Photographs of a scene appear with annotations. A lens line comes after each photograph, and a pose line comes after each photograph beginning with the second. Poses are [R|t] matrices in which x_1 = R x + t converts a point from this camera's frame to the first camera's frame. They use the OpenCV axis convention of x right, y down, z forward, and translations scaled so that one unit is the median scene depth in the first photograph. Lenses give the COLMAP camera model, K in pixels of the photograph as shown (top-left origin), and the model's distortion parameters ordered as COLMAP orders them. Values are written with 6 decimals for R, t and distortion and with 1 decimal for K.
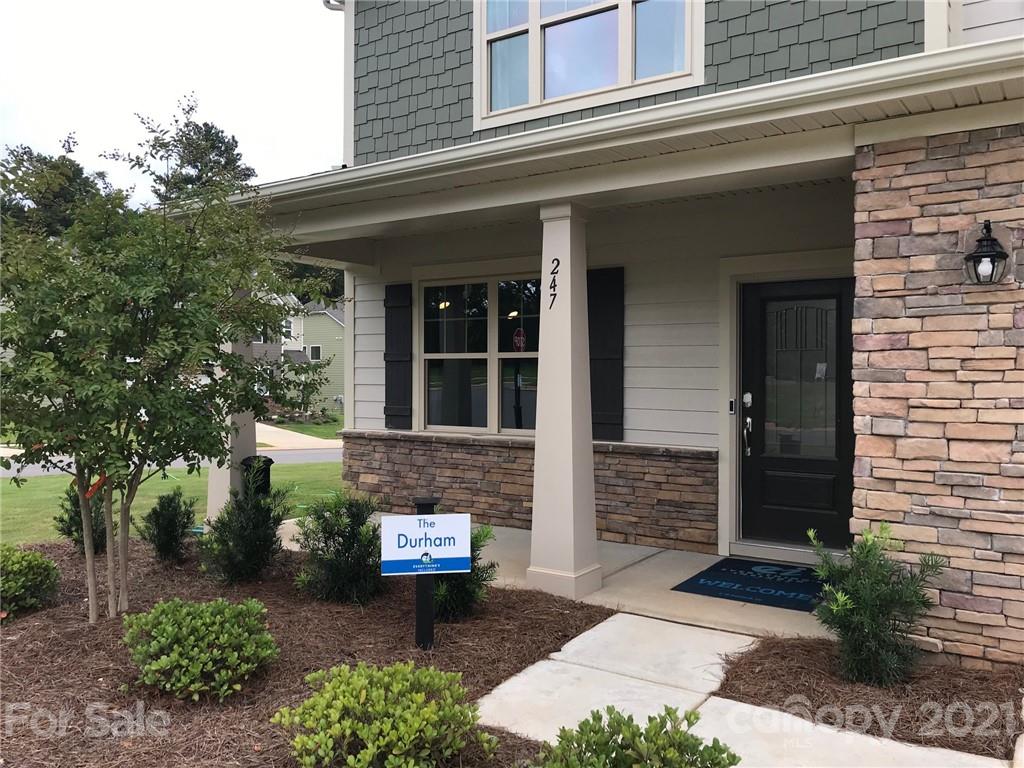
lens RADIAL K [[838.4, 0, 506.1], [0, 838.4, 363.4], [0, 0, 1]] dist [0.059940, -0.057182]
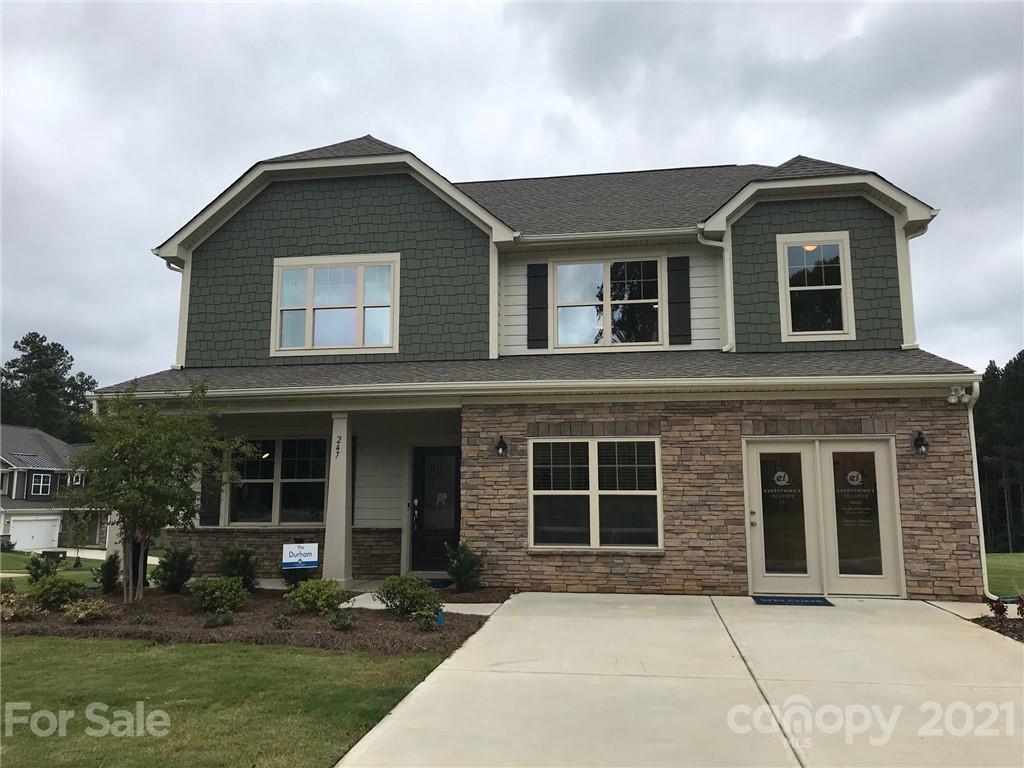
lens RADIAL K [[838.4, 0, 513.7], [0, 838.4, 380.5], [0, 0, 1]] dist [0.059940, -0.057182]
pose [[0.904208, 0.058046, 0.423129, -0.601626], [-0.000451, 0.990850, -0.134965, 0.037644], [-0.427091, 0.121846, 0.895961, -1.543869]]
